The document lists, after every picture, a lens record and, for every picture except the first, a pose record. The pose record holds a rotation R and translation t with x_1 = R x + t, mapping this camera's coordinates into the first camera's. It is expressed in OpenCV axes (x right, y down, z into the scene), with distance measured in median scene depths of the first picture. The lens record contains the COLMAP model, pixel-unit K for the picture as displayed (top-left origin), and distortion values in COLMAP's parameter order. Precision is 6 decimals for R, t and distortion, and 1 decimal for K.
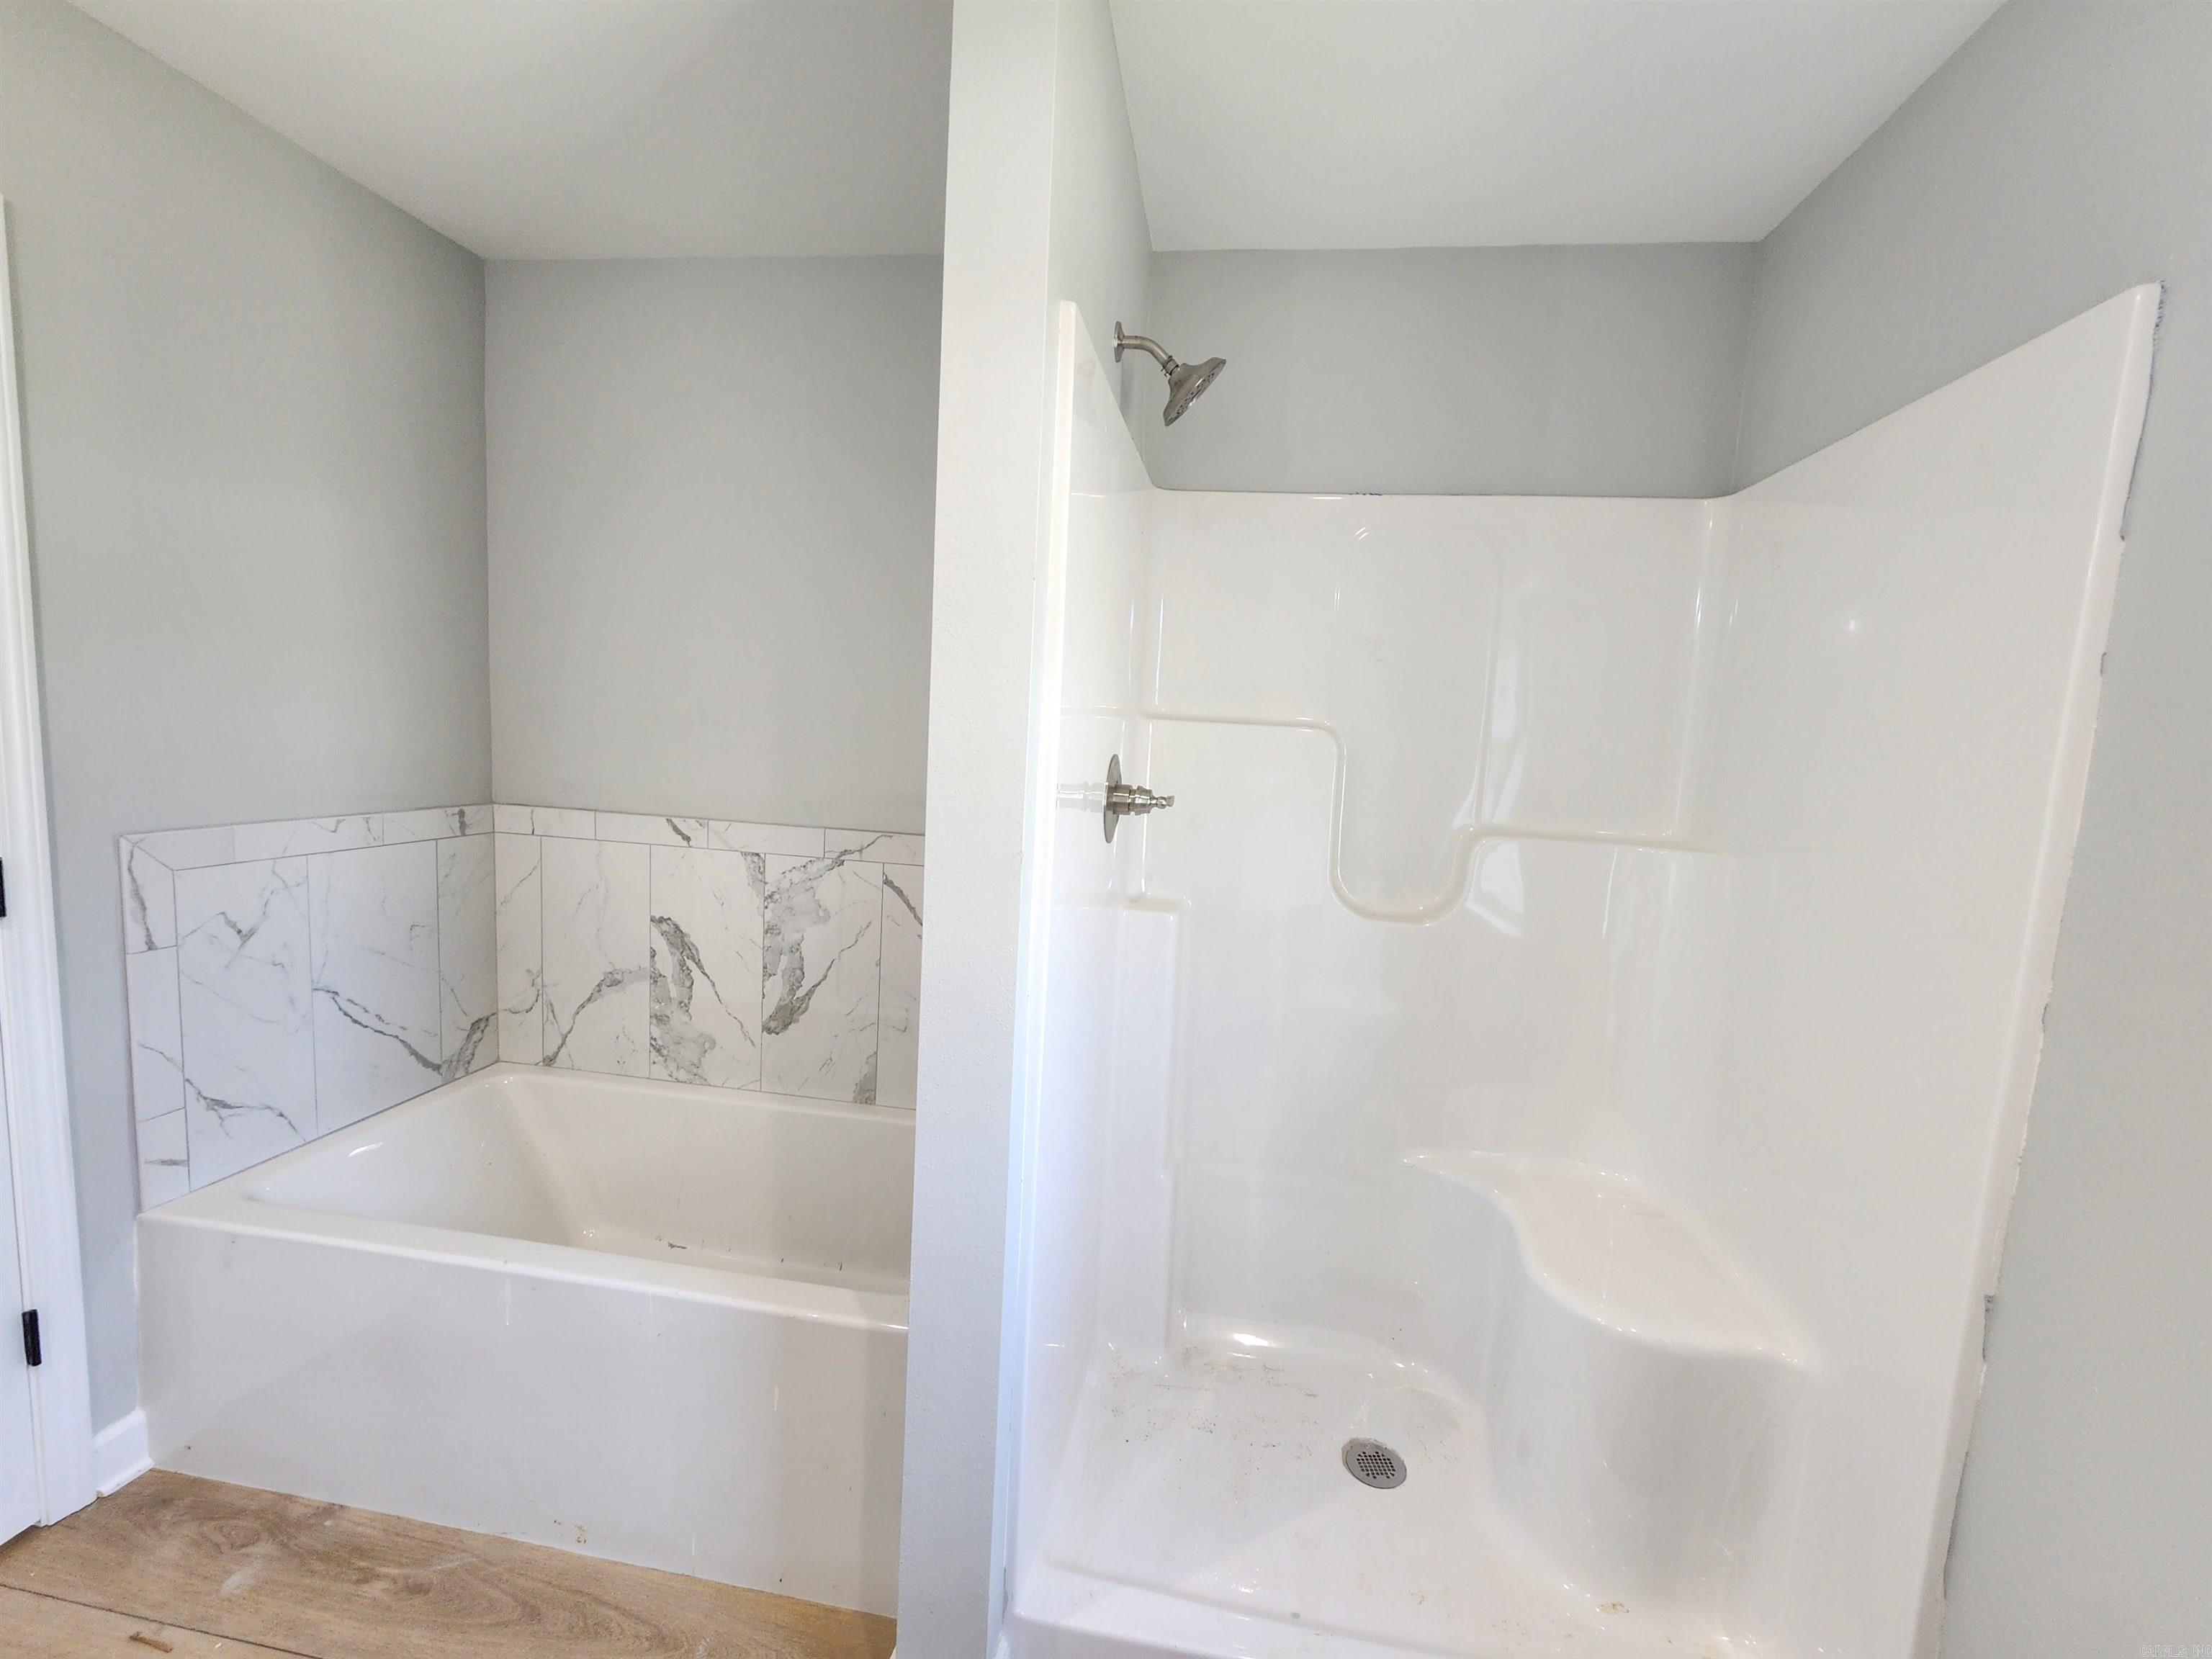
lens RADIAL K [[916.7, 0, 1109.8], [0, 916.7, 831.4], [0, 0, 1]] dist [0.003047, -0.000209]
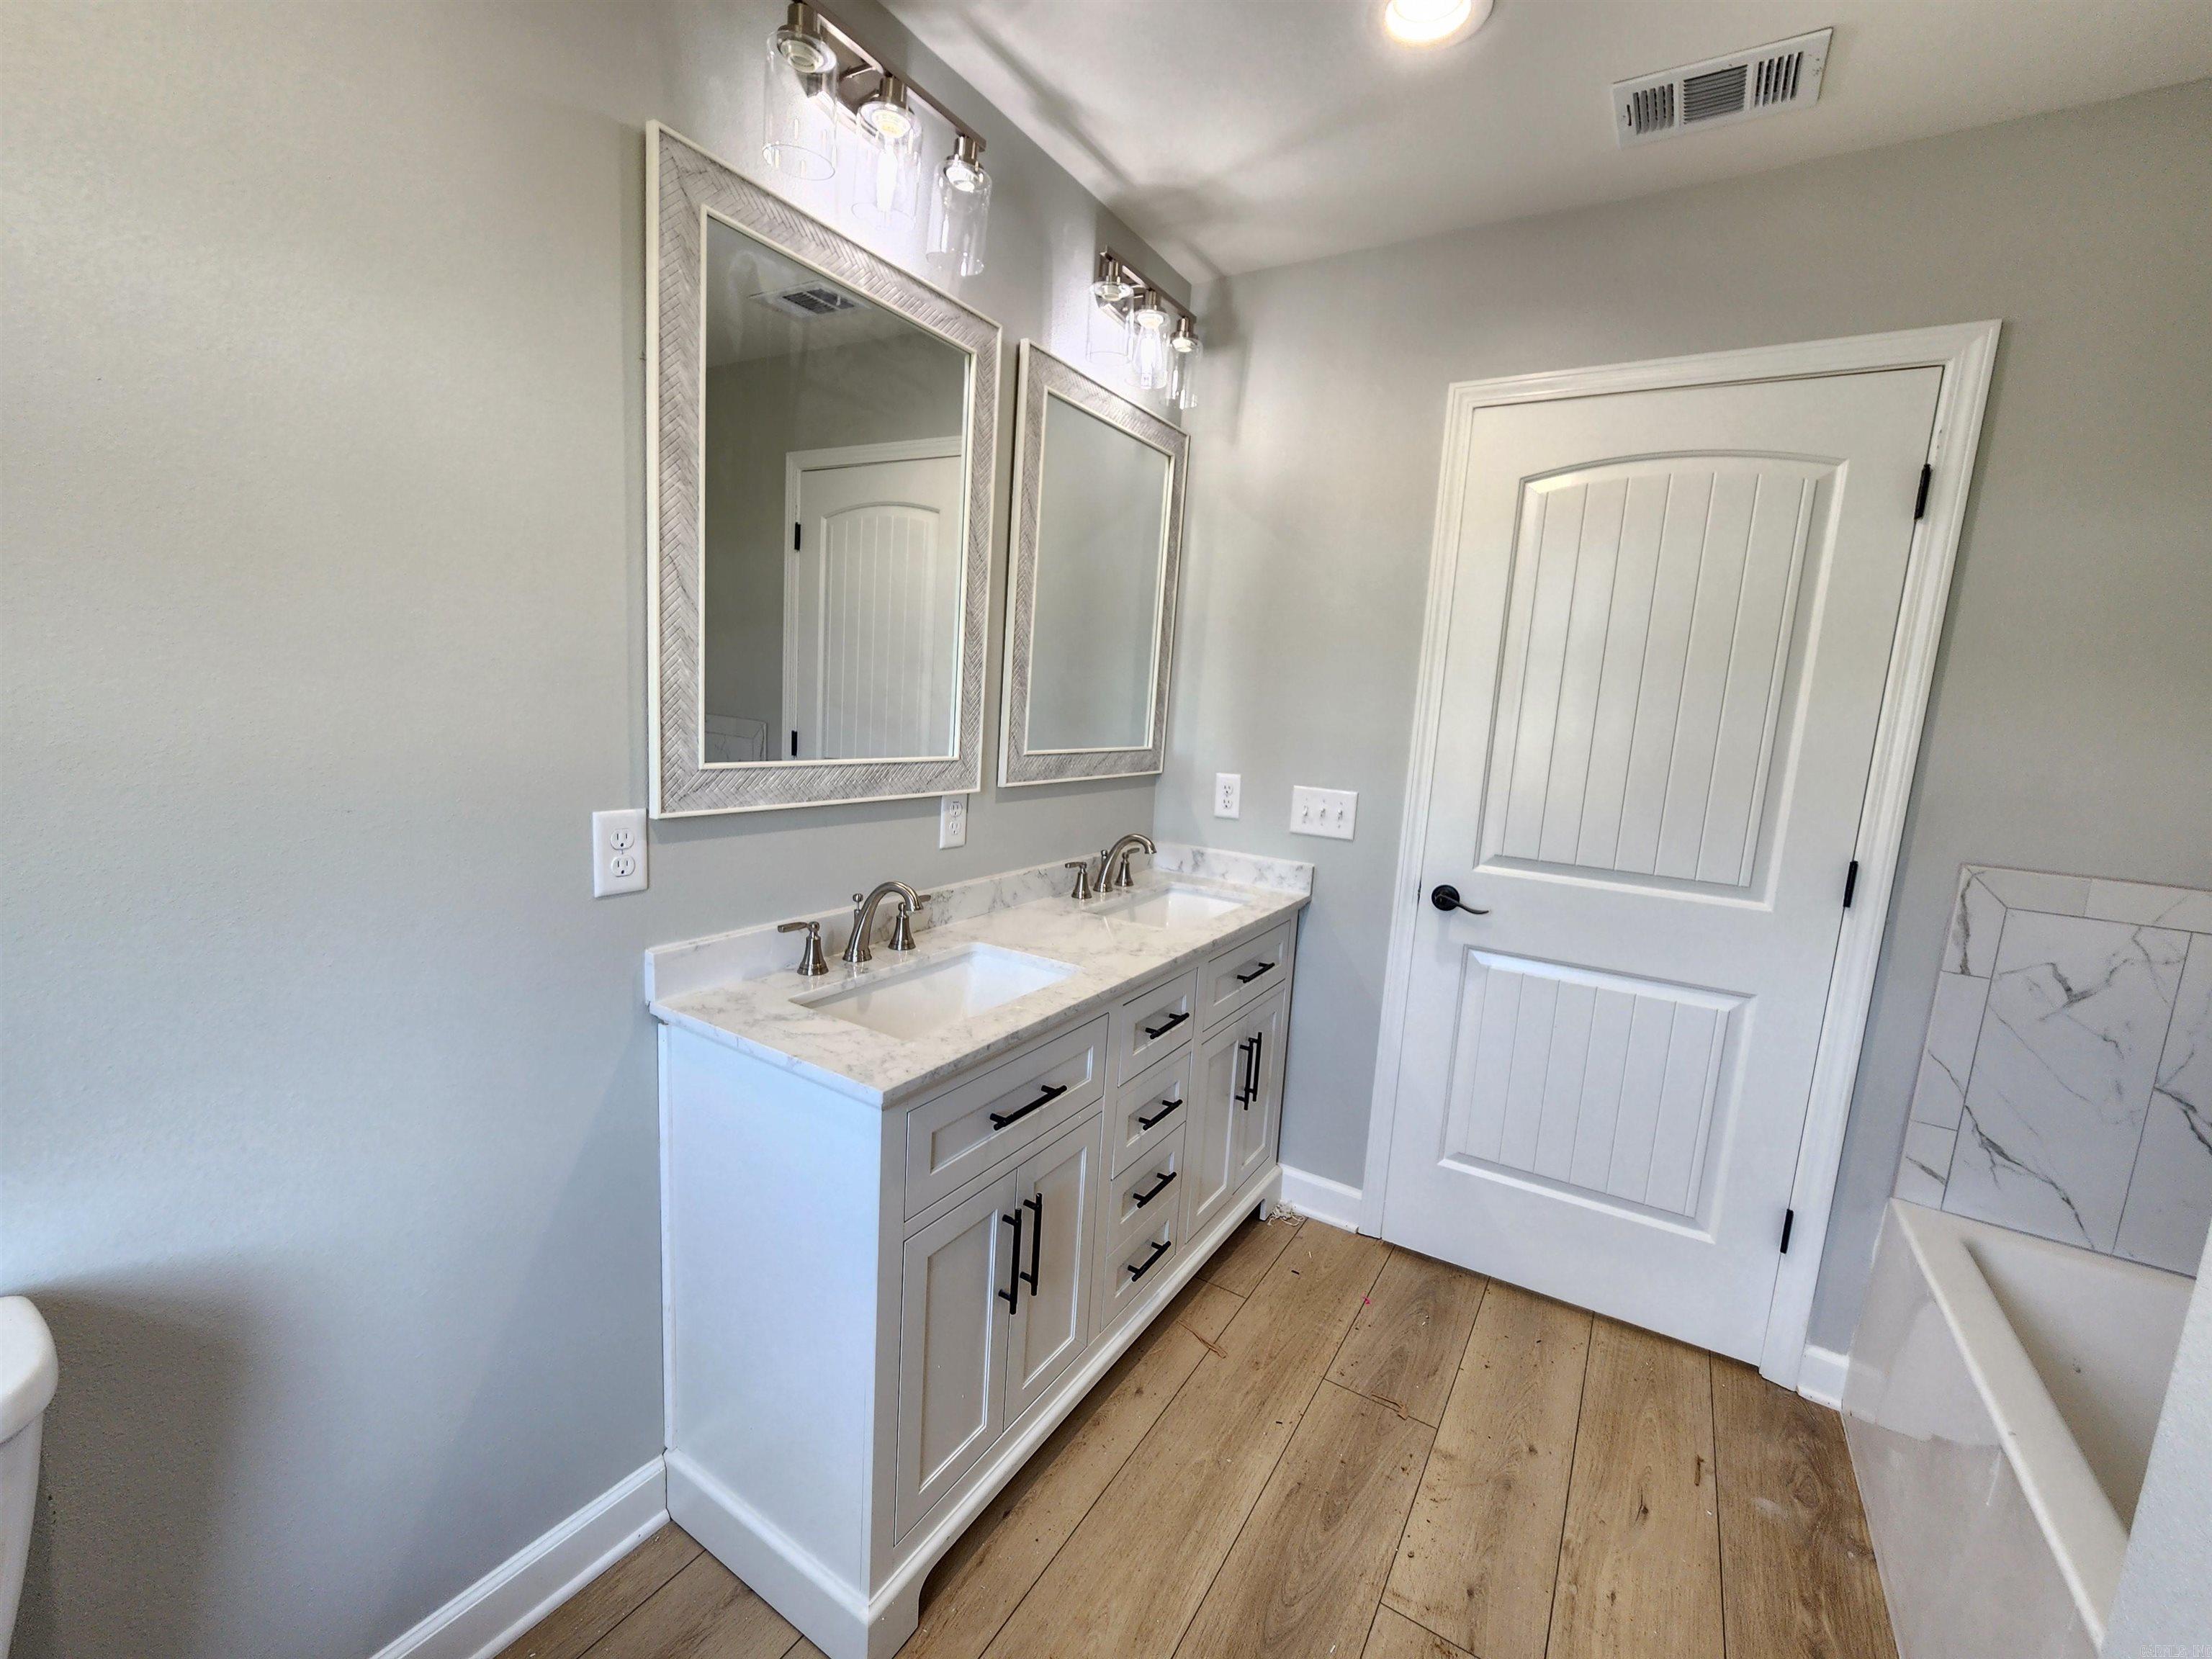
lens RADIAL K [[916.7, 0, 1109.8], [0, 916.7, 831.4], [0, 0, 1]] dist [0.003047, -0.000209]
pose [[-0.386271, 0.065890, -0.920029, 0.340594], [-0.181088, 0.972617, 0.145685, -0.009411], [0.904435, 0.222880, -0.363762, 0.486373]]
